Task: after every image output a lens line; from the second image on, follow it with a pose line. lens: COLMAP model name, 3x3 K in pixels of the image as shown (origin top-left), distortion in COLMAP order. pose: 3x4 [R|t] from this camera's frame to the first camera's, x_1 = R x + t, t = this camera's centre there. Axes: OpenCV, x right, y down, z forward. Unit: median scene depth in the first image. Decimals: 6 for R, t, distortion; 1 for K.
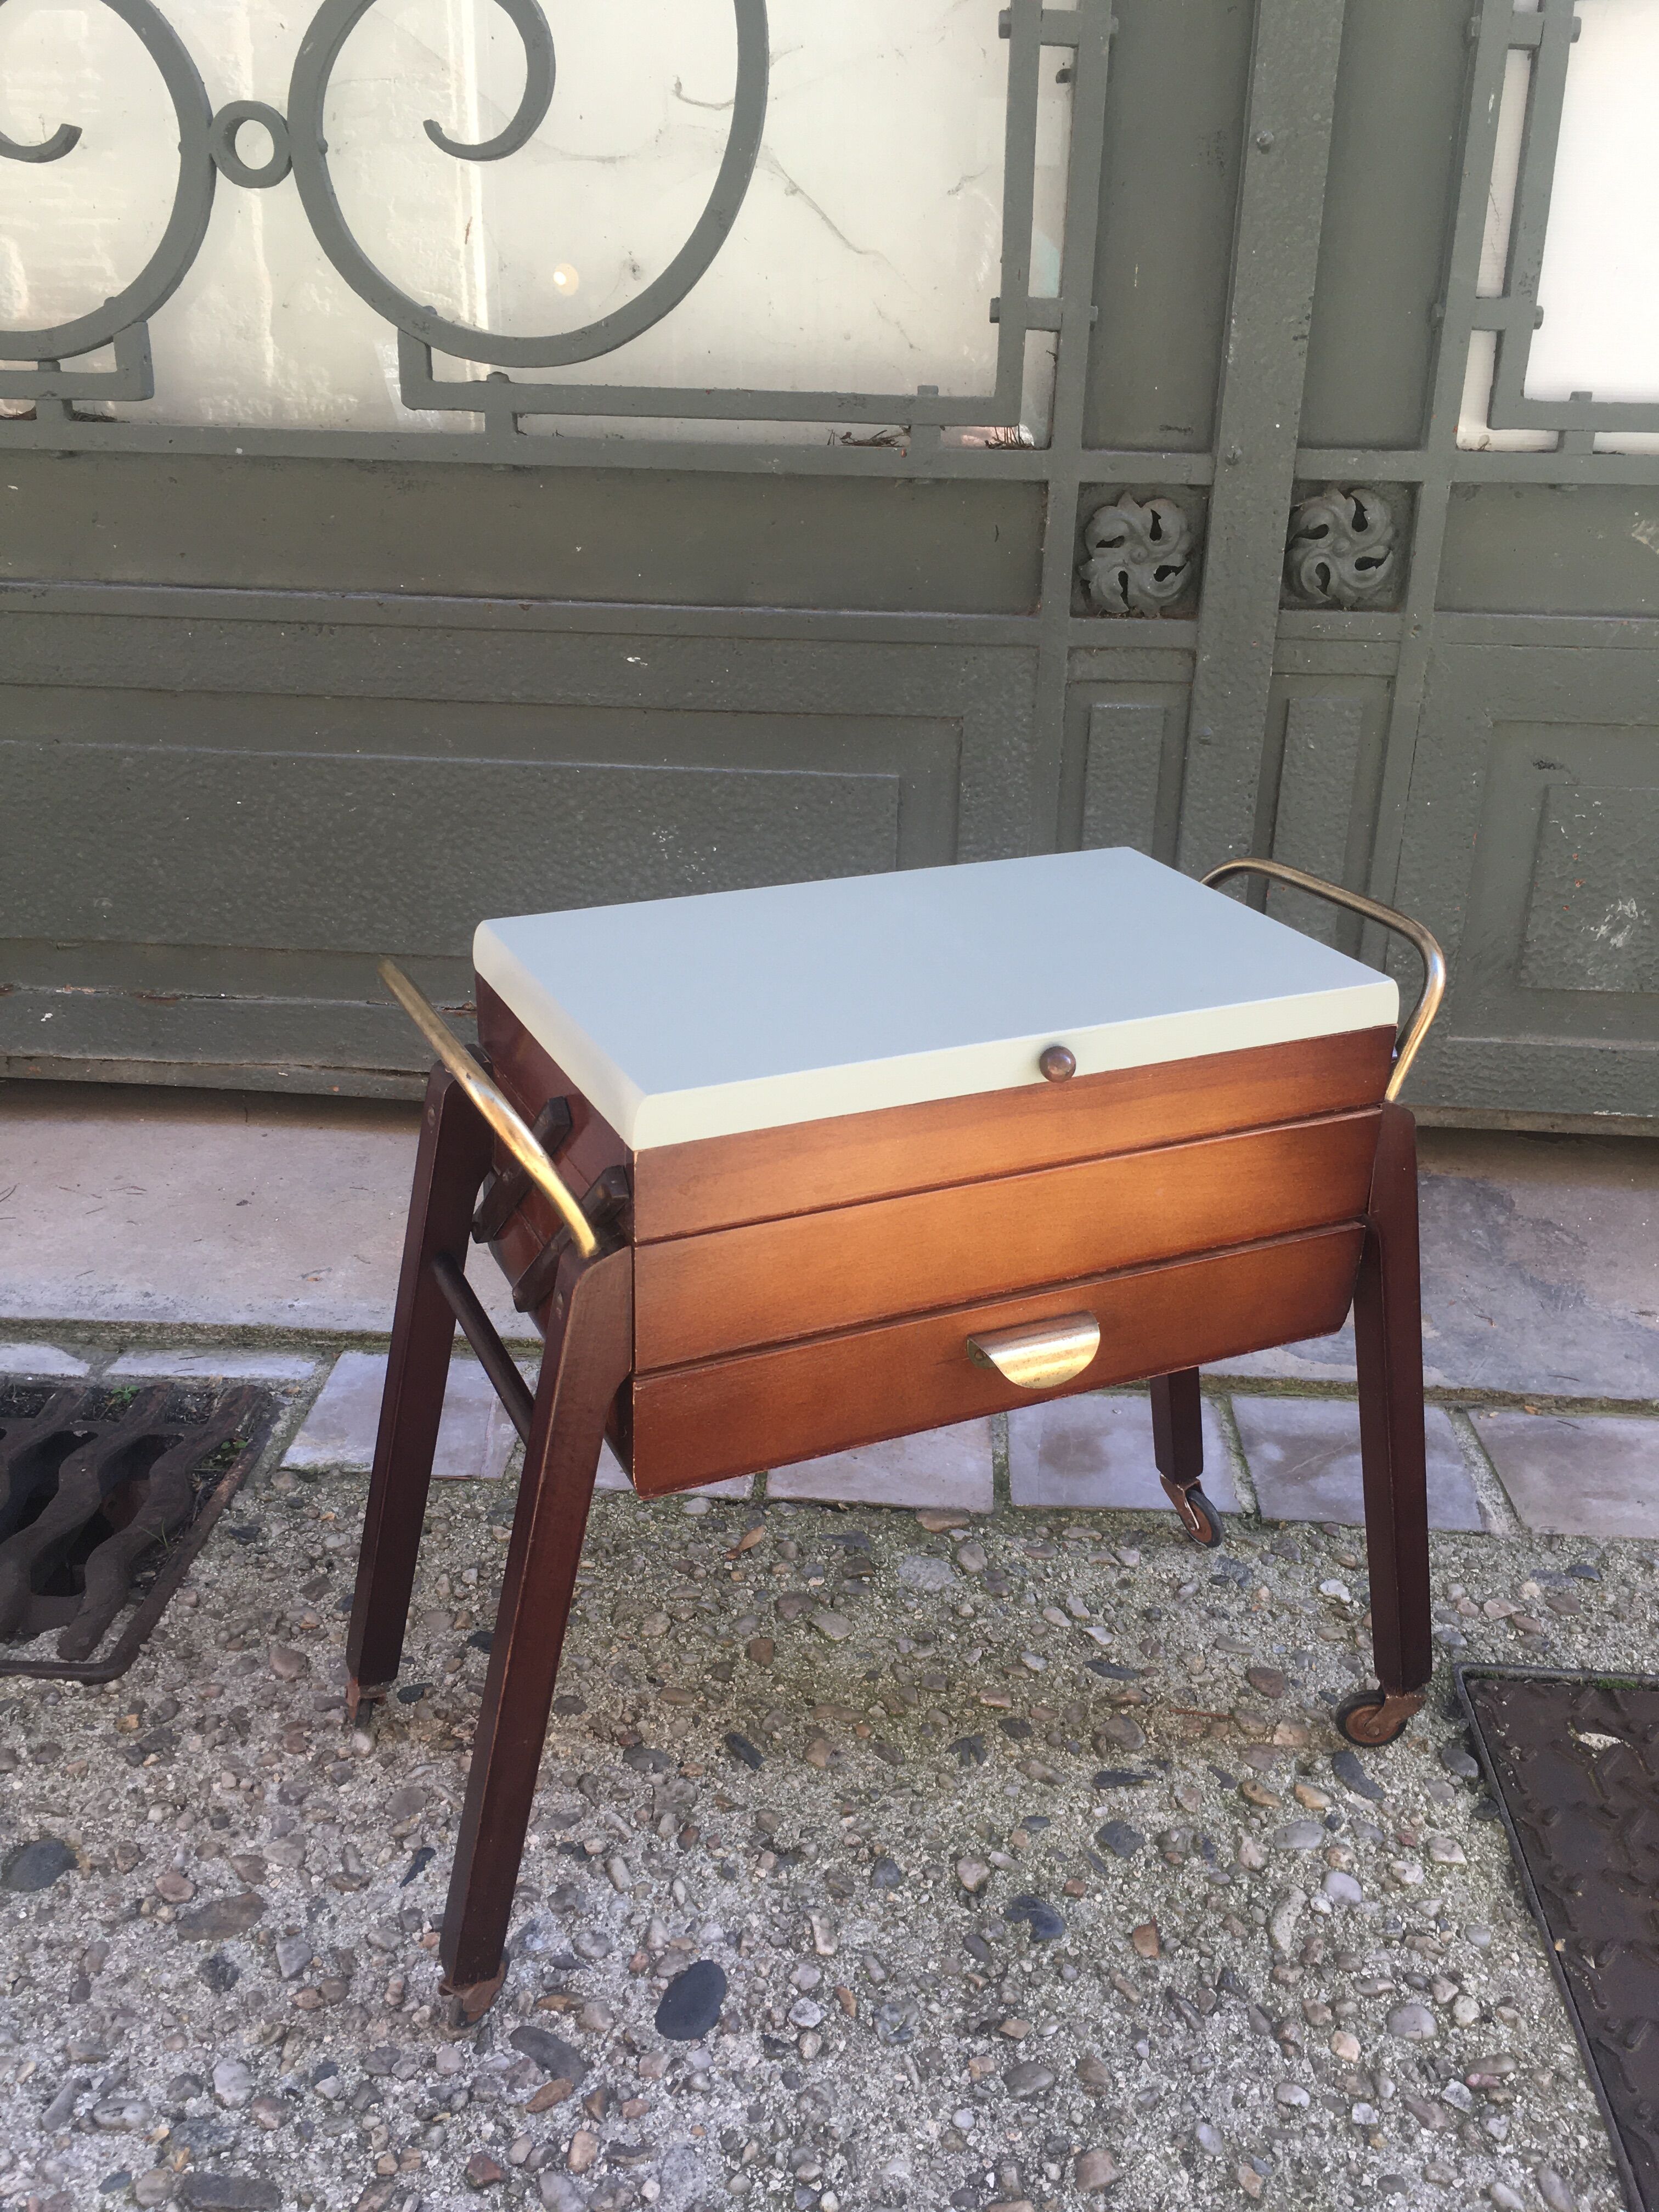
lens RADIAL K [[1886.8, 0, 833.1], [0, 1886.8, 1089.7], [0, 0, 1]] dist [0.095813, -0.145061]
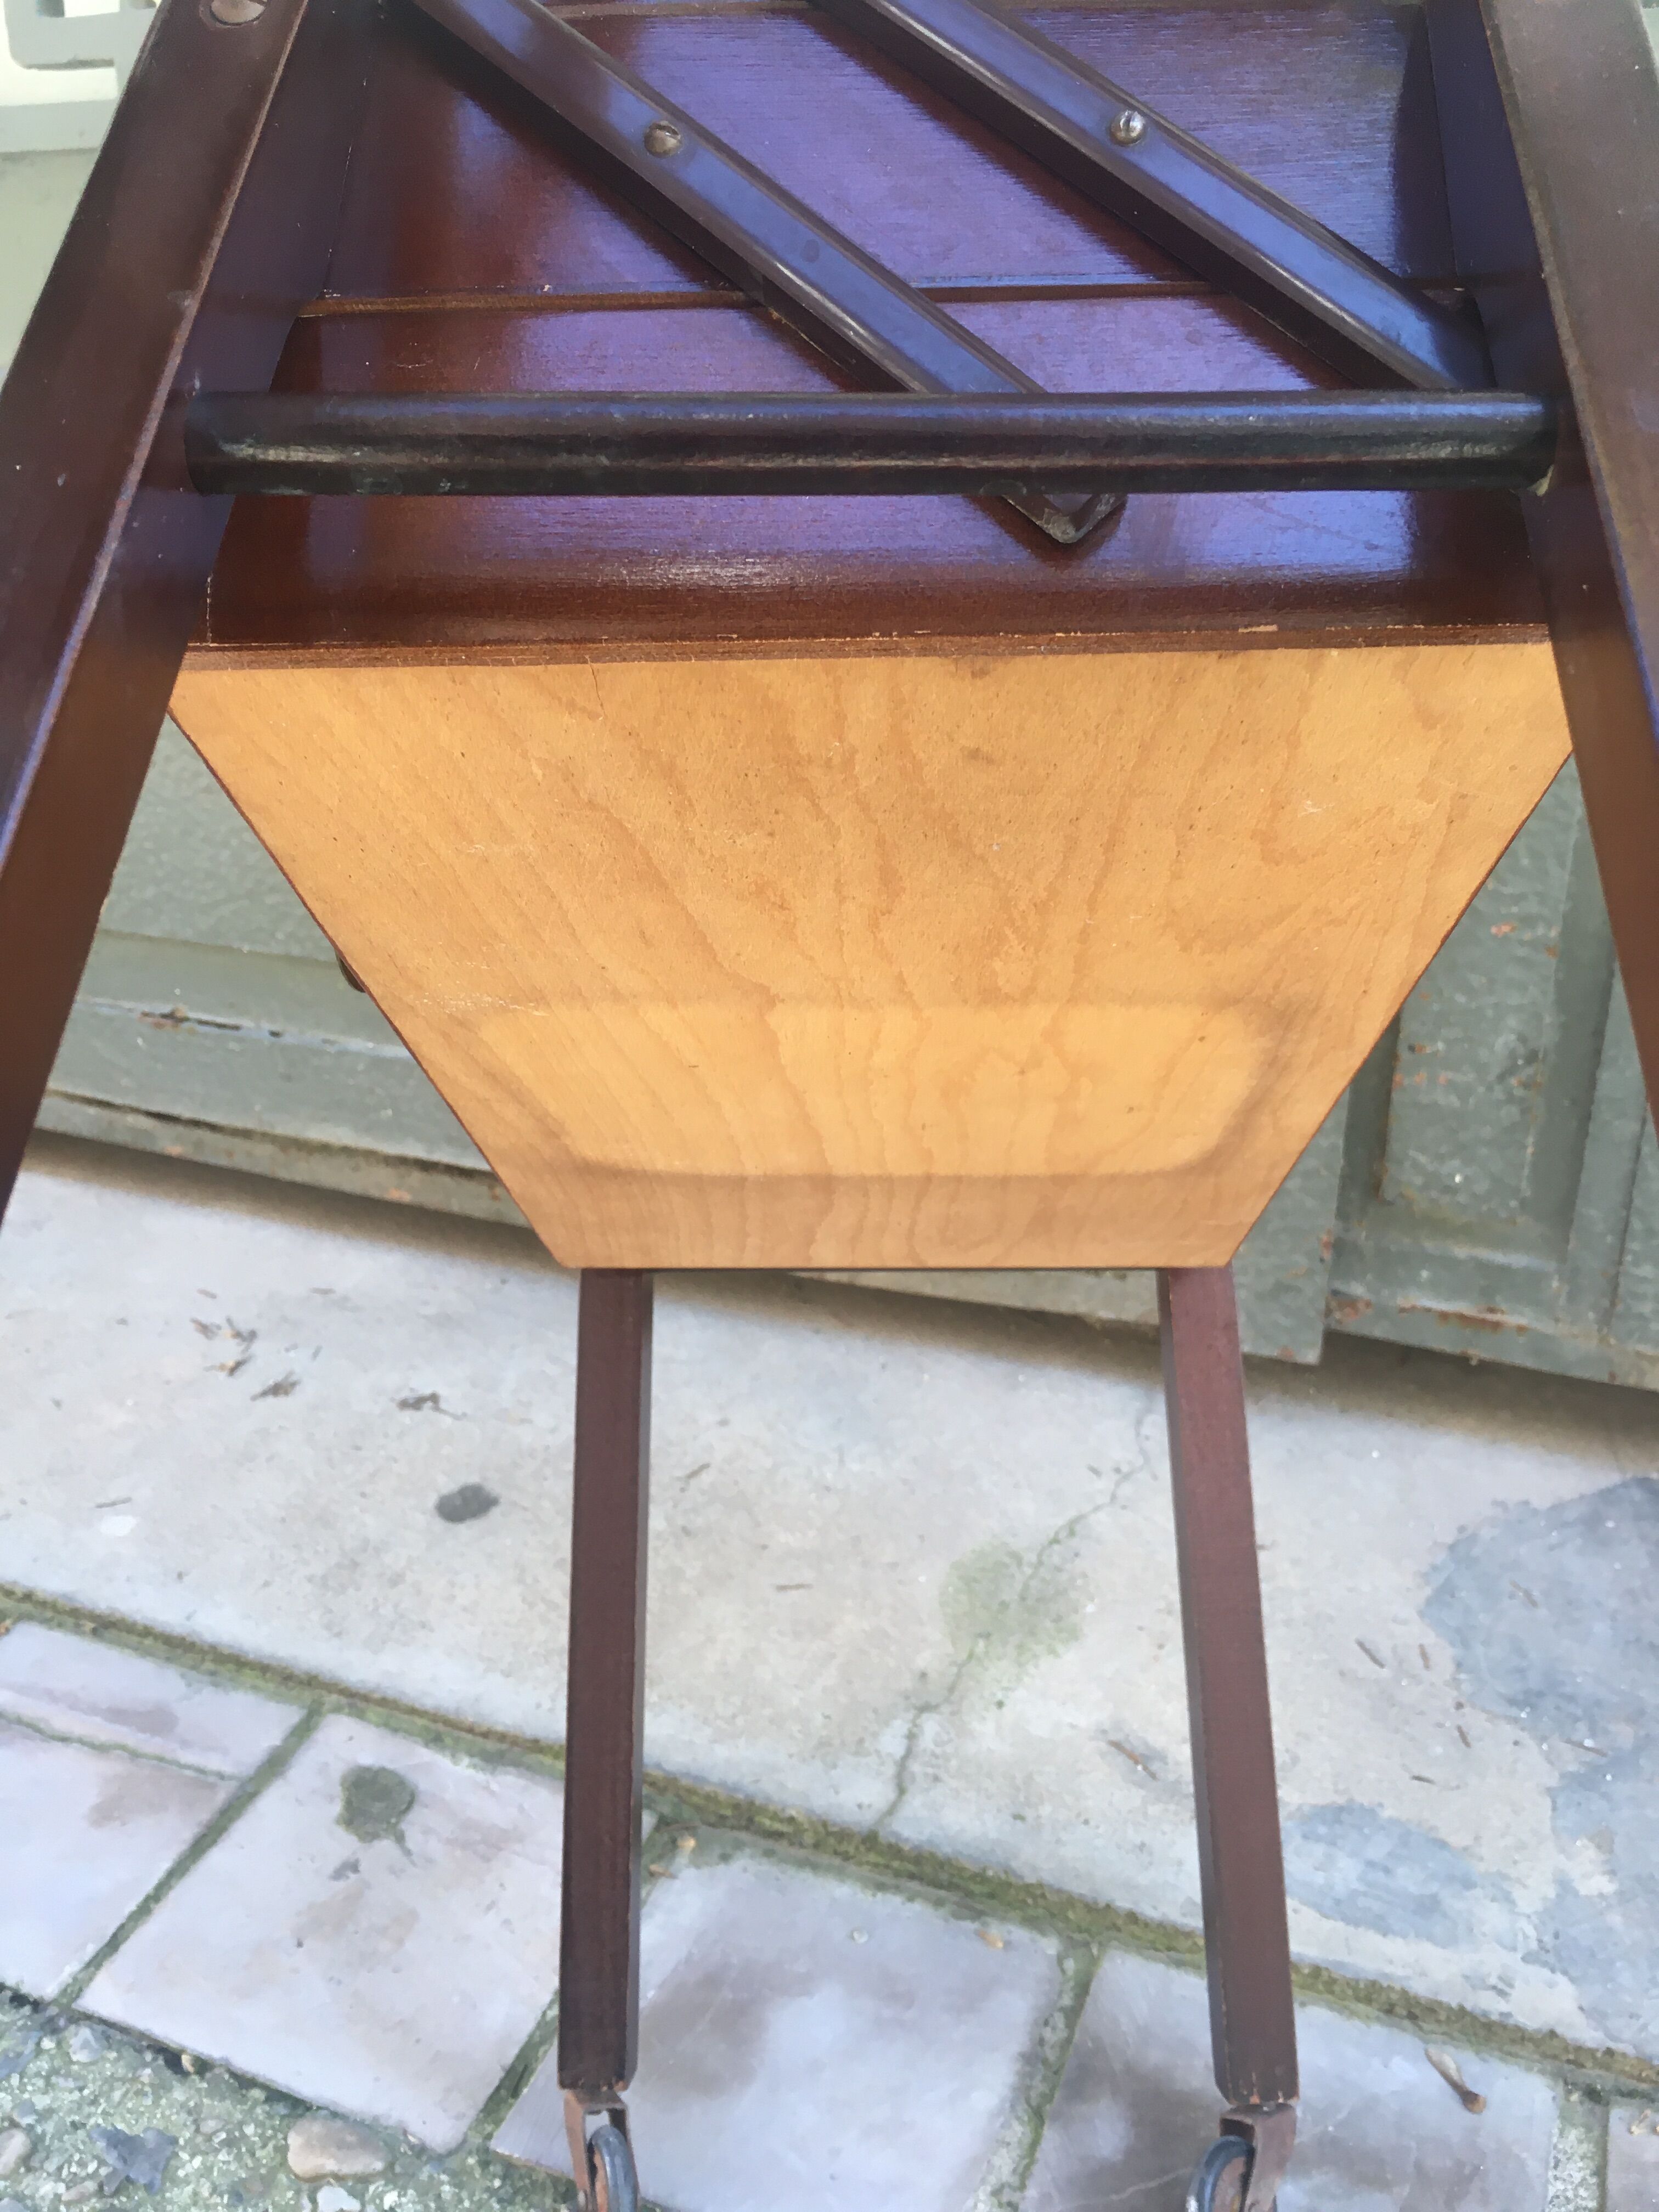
lens RADIAL K [[1916.8, 0, 824.1], [0, 1916.8, 1099.8], [0, 0, 1]] dist [0.082479, -0.138356]
pose [[0.946609, 0.097045, -0.307431, 0.402591], [-0.096904, 0.995169, 0.015763, -0.080830], [0.307475, 0.014870, 0.951440, 0.744022]]
